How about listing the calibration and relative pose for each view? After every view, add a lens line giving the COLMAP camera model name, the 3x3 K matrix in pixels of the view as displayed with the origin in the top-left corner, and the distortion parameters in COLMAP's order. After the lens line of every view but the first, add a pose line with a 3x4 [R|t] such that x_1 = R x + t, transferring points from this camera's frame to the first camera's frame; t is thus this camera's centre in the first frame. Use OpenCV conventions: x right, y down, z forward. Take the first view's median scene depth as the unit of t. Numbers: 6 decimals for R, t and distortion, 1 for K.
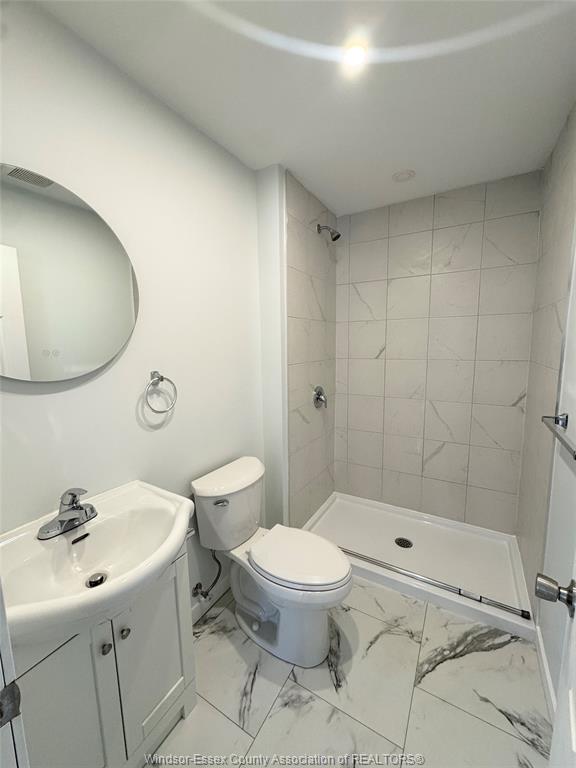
lens RADIAL K [[308.0, 0, 289.1], [0, 308.0, 384.0], [0, 0, 1]] dist [-0.001594, 0.000196]
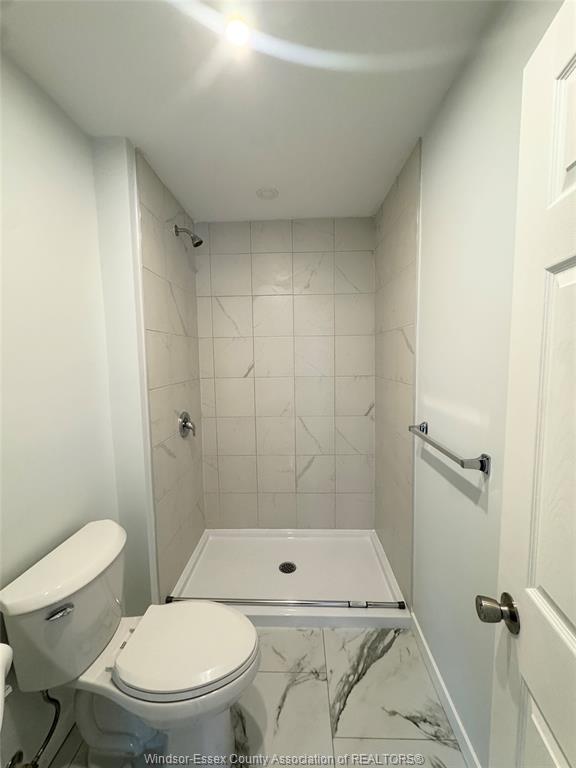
lens RADIAL K [[308.0, 0, 289.1], [0, 308.0, 384.0], [0, 0, 1]] dist [-0.001594, 0.000196]
pose [[0.878920, -0.042310, 0.475090, -0.058747], [0.065526, 0.997325, -0.032405, -0.026087], [-0.472447, 0.059612, 0.879341, 0.123641]]
